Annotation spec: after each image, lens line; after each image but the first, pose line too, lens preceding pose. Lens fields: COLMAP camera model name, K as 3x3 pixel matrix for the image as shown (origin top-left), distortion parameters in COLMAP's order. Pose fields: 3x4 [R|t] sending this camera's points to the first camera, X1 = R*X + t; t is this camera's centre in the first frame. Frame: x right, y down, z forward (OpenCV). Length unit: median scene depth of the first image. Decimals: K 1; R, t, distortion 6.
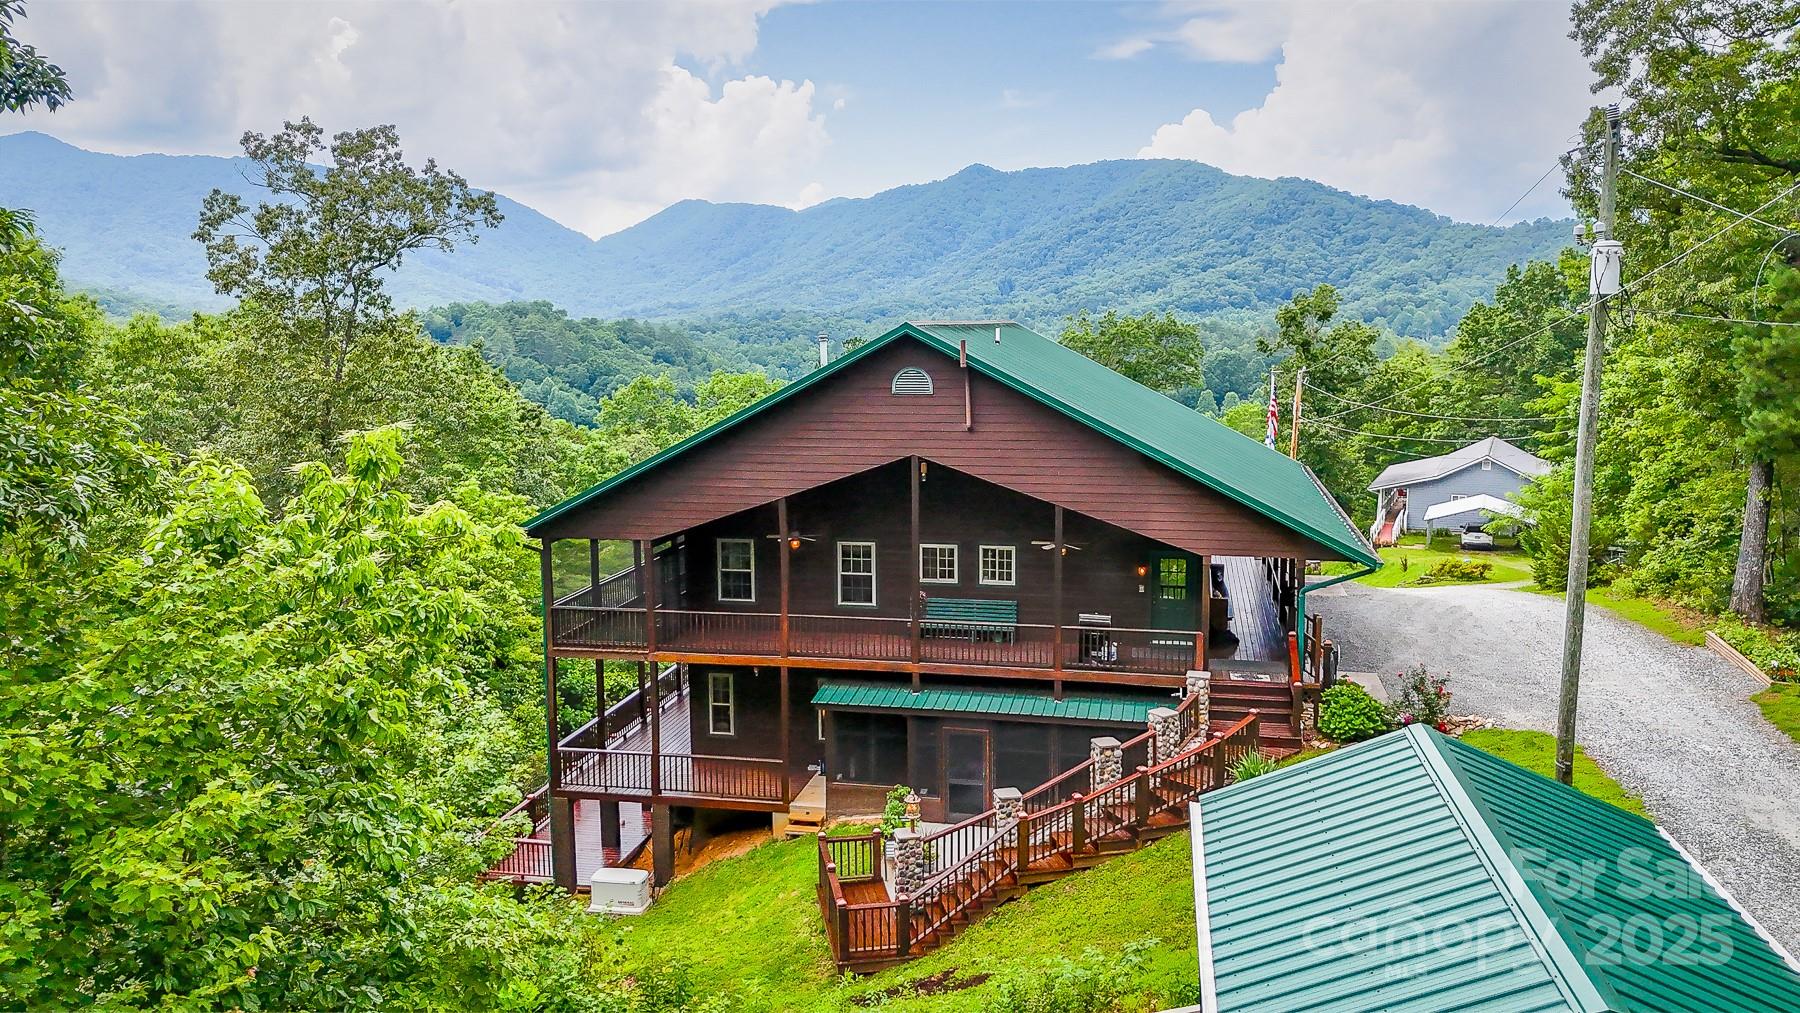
lens RADIAL K [[1343.7, 0, 900.0], [0, 1343.7, 506.5], [0, 0, 1]] dist [0.052193, -0.003000]
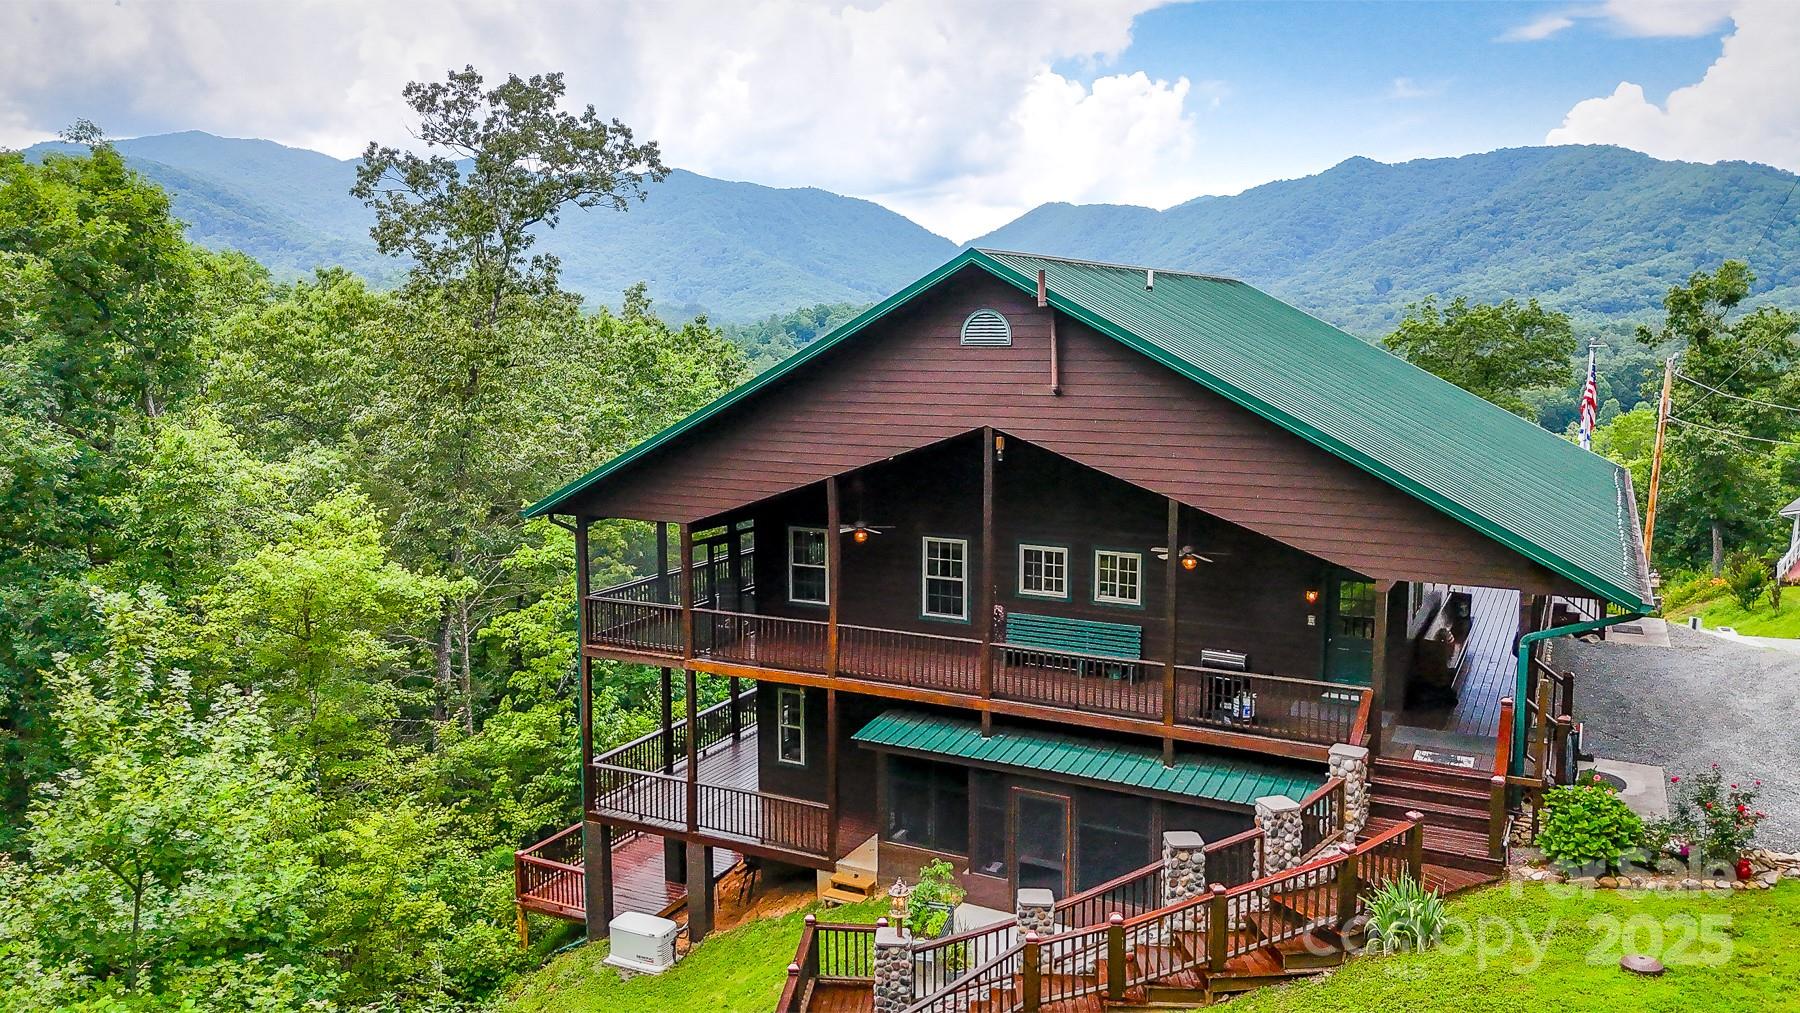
lens RADIAL K [[1337.9, 0, 900.0], [0, 1337.9, 506.5], [0, 0, 1]] dist [0.028526, -0.004979]
pose [[0.964039, 0.041339, -0.262527, 0.151214], [-0.041656, 0.999122, 0.004358, 0.005575], [0.262476, 0.006735, 0.964915, 0.238424]]
